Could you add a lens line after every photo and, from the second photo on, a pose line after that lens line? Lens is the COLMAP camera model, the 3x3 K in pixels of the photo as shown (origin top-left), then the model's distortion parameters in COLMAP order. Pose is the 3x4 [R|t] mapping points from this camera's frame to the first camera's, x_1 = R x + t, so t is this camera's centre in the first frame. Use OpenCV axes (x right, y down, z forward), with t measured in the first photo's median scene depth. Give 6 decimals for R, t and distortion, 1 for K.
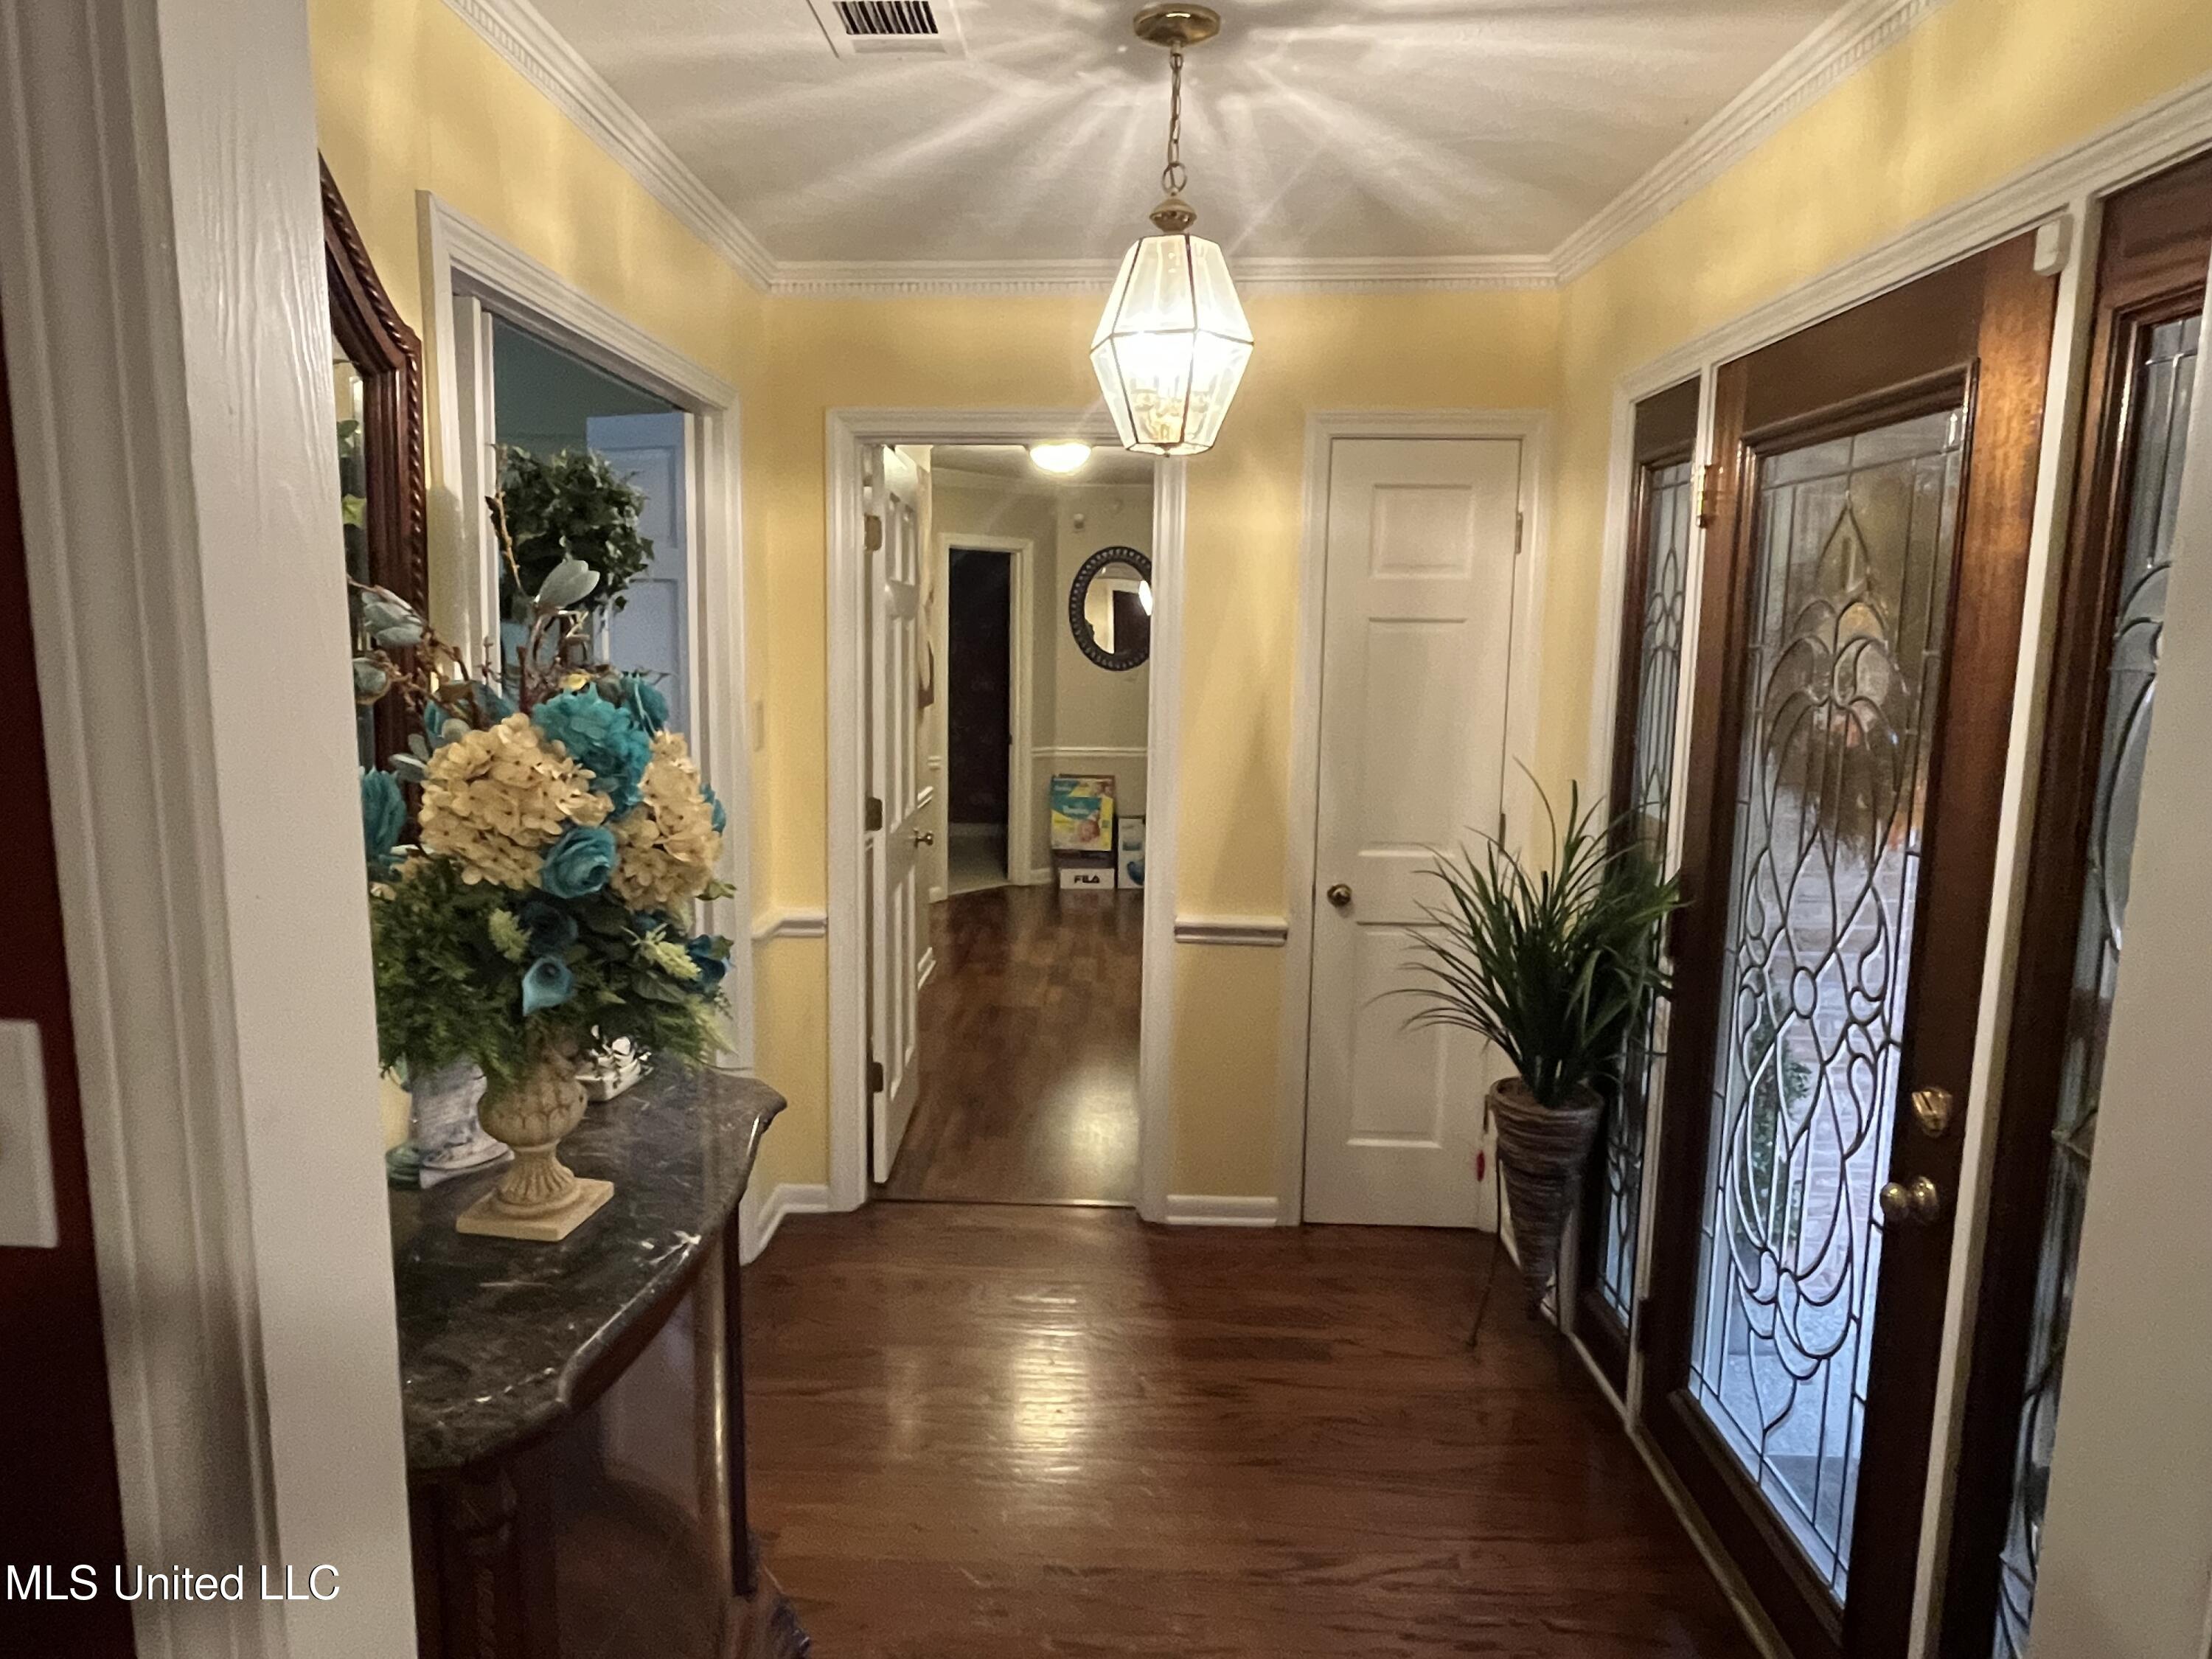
lens RADIAL K [[1353.5, 0, 1085.9], [0, 1353.5, 831.4], [0, 0, 1]] dist [0.001343, -0.005783]
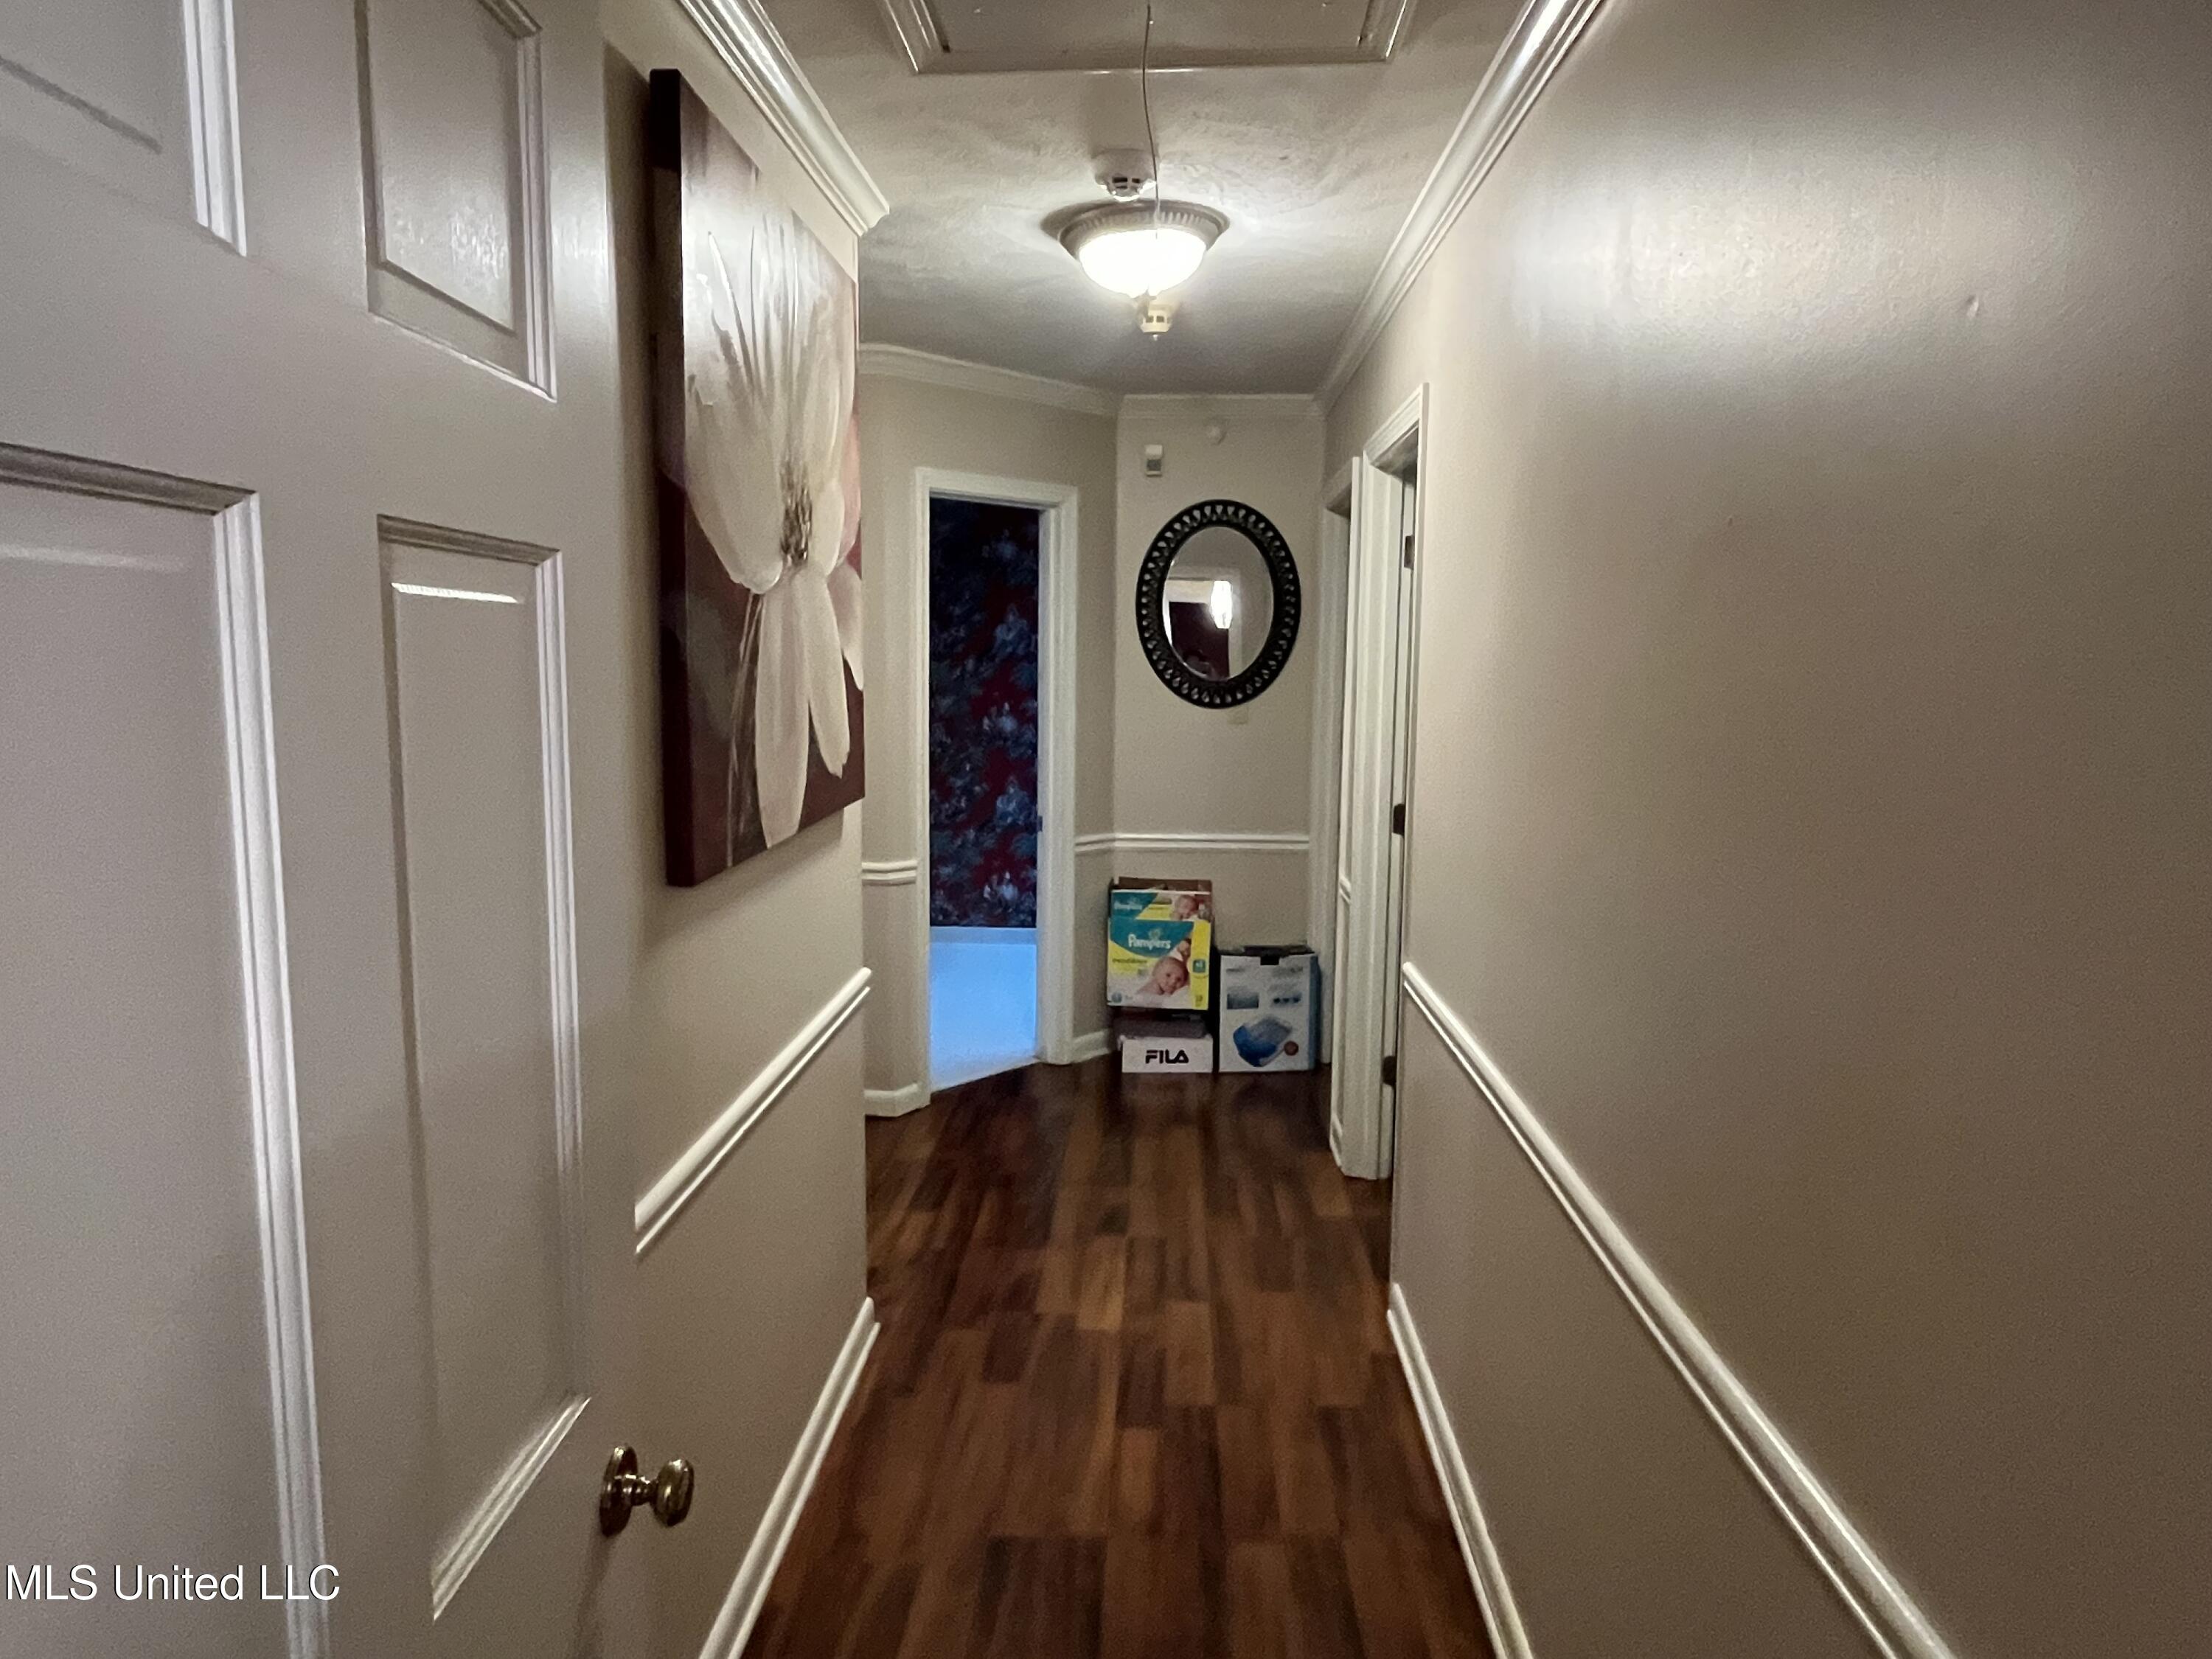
lens RADIAL K [[1353.5, 0, 1085.9], [0, 1353.5, 831.4], [0, 0, 1]] dist [0.001343, -0.005783]
pose [[0.999681, -0.000492, -0.025239, -0.020019], [0.000126, 0.999895, -0.014506, -0.055636], [0.025243, 0.014498, 0.999576, 0.402292]]
